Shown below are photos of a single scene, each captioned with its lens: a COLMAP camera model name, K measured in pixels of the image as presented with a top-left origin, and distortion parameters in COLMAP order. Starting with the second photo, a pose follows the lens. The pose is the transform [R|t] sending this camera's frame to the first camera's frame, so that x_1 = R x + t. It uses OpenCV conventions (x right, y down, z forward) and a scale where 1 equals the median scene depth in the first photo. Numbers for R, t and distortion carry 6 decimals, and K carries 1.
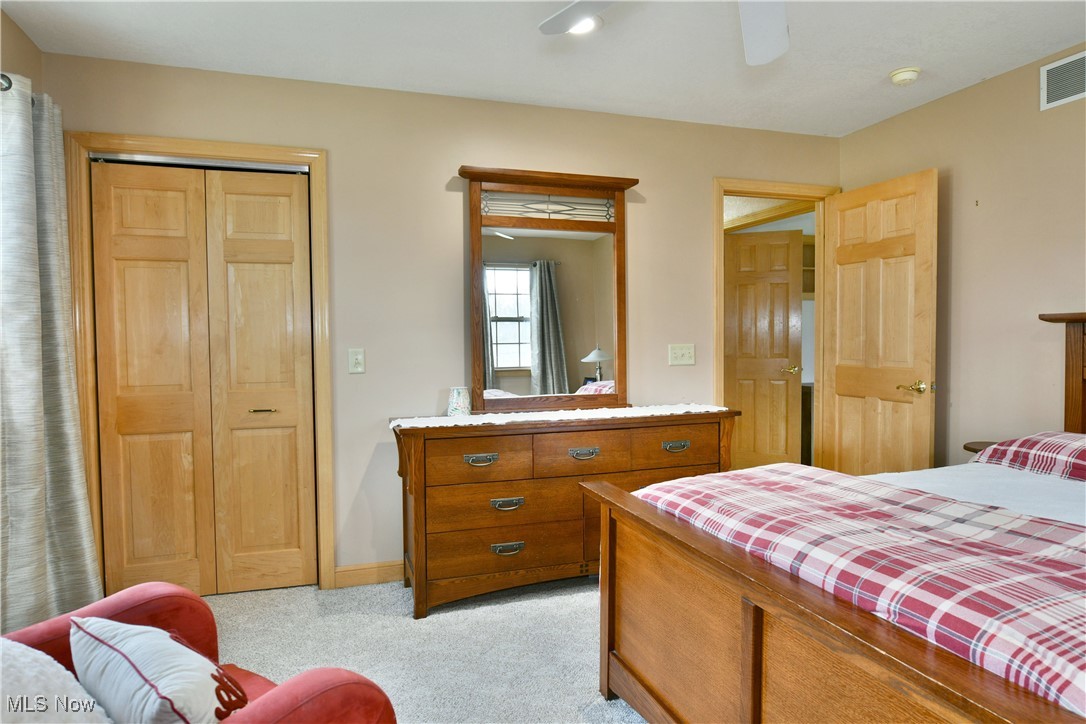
lens RADIAL K [[657.3, 0, 542.2], [0, 657.3, 364.4], [0, 0, 1]] dist [-0.008655, -0.001090]
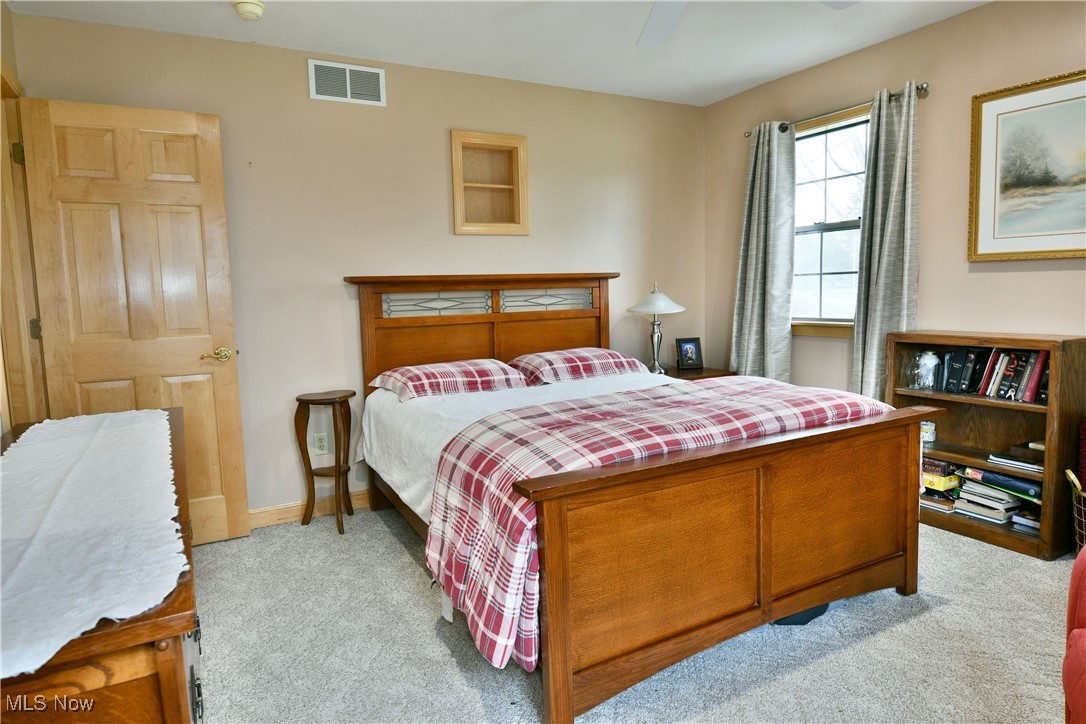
lens RADIAL K [[657.3, 0, 543.0], [0, 657.3, 364.1], [0, 0, 1]] dist [-0.008655, -0.001090]
pose [[-0.179457, -0.091872, 0.979467, -0.480394], [0.070532, 0.991866, 0.105958, -0.019862], [-0.981234, 0.088099, -0.171517, 0.844980]]
